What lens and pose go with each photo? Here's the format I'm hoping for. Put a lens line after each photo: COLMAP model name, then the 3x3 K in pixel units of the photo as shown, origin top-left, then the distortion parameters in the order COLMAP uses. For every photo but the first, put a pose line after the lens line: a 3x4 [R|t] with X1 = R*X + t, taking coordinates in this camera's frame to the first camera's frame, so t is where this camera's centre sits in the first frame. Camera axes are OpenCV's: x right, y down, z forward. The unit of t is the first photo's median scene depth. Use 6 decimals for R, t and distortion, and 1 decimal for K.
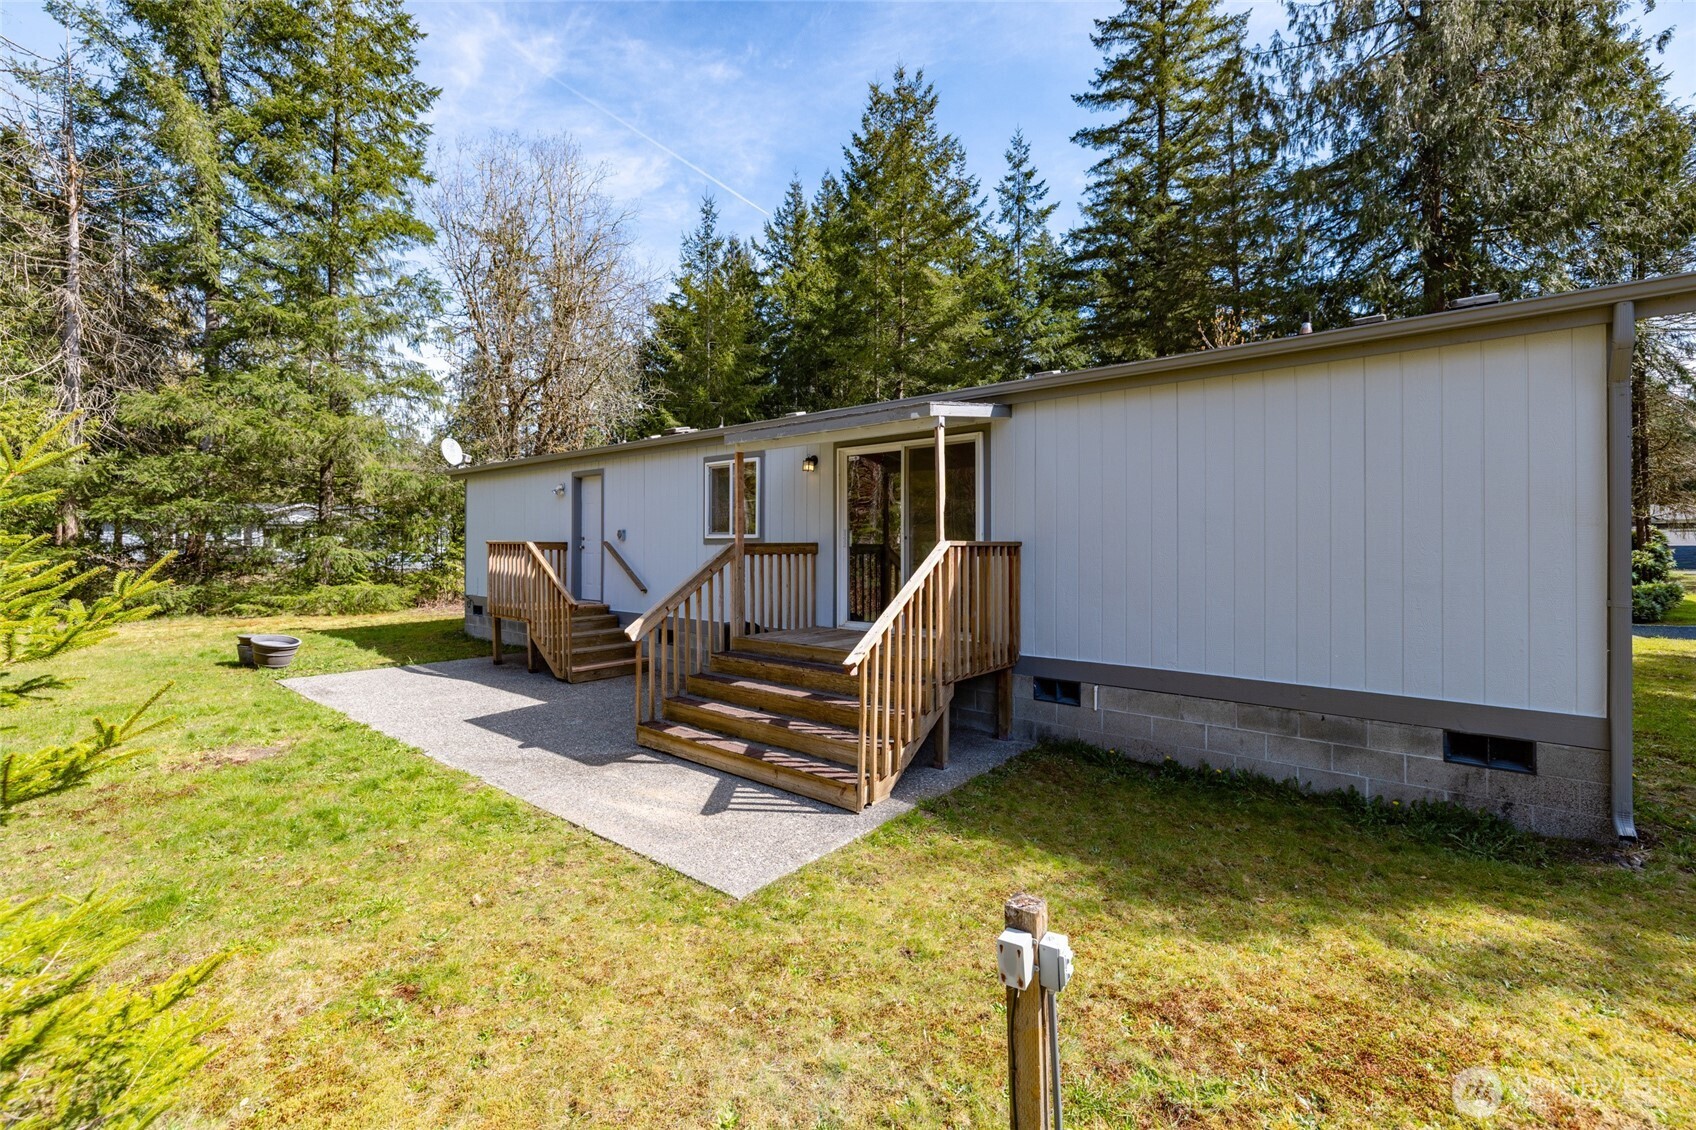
lens RADIAL K [[730.9, 0, 838.9], [0, 730.9, 553.0], [0, 0, 1]] dist [-0.000613, -0.000583]
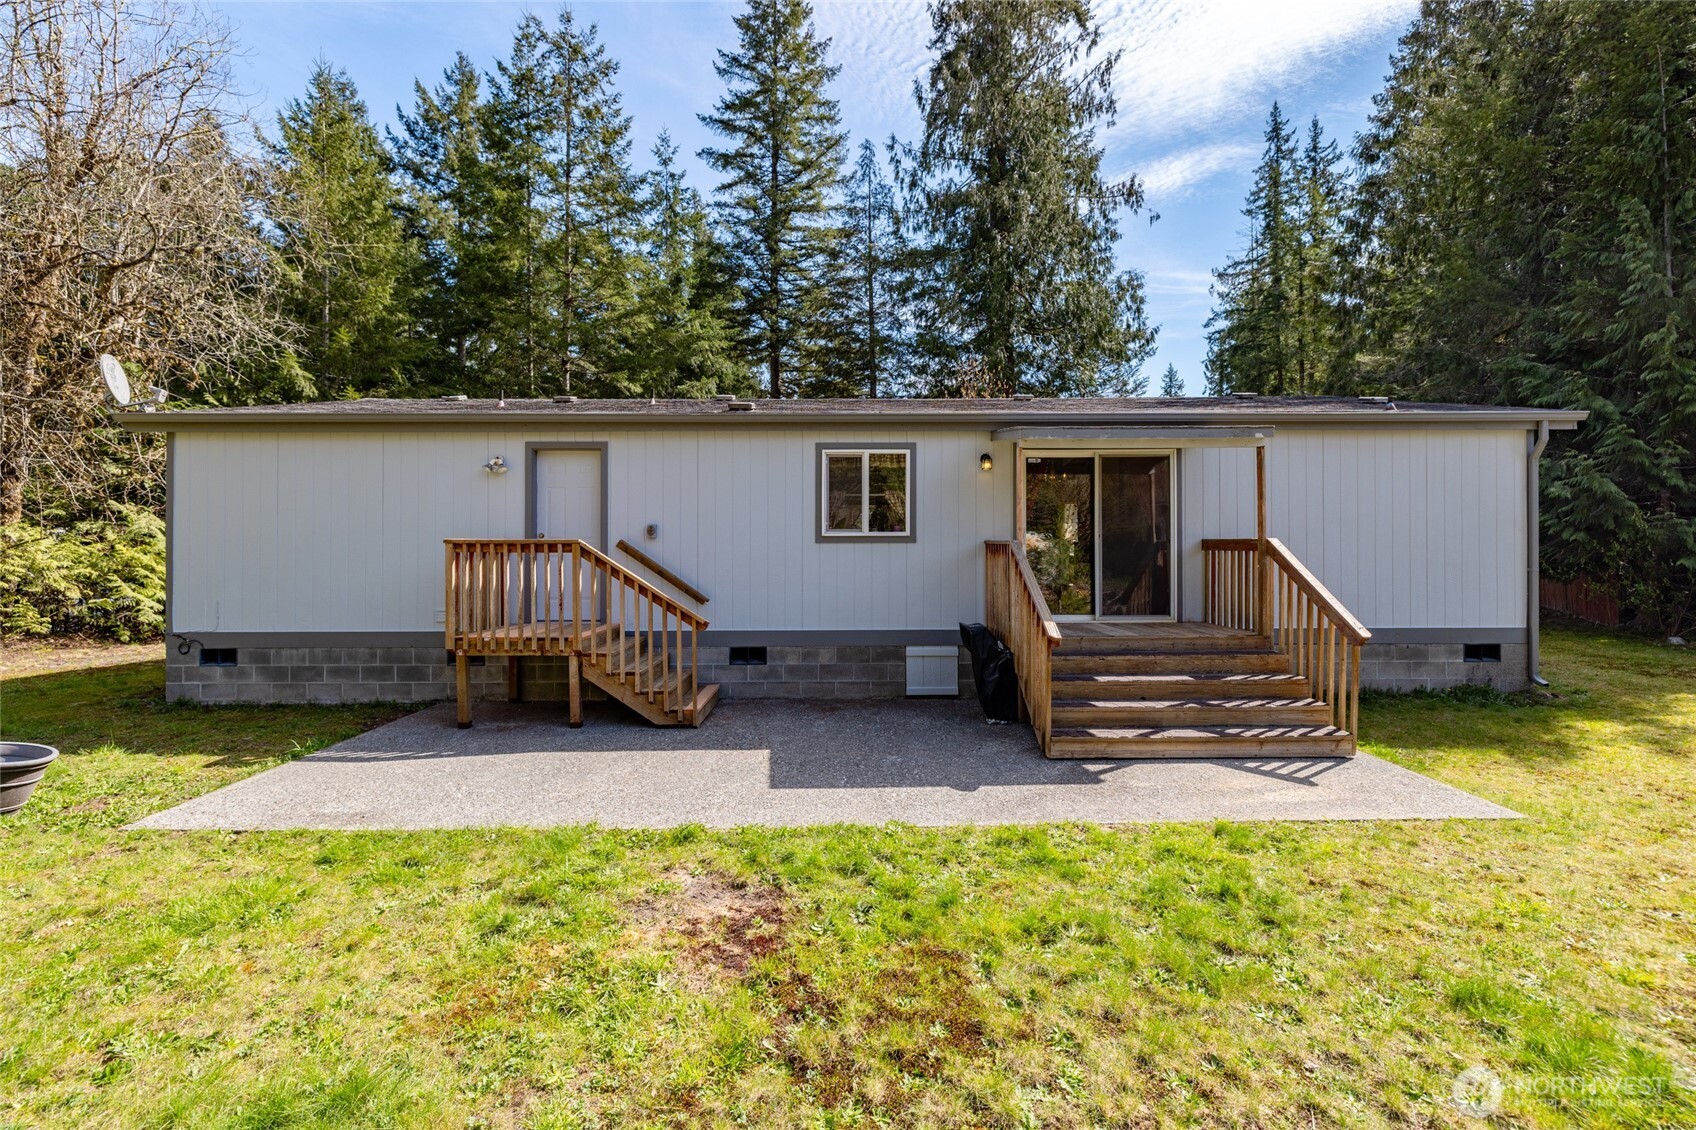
lens RADIAL K [[730.9, 0, 838.9], [0, 730.9, 553.0], [0, 0, 1]] dist [-0.000613, -0.000583]
pose [[0.750865, -0.009772, 0.660384, -0.264189], [0.012023, 0.999927, 0.001126, -0.000130], [-0.660346, 0.007094, 0.750928, 0.118039]]
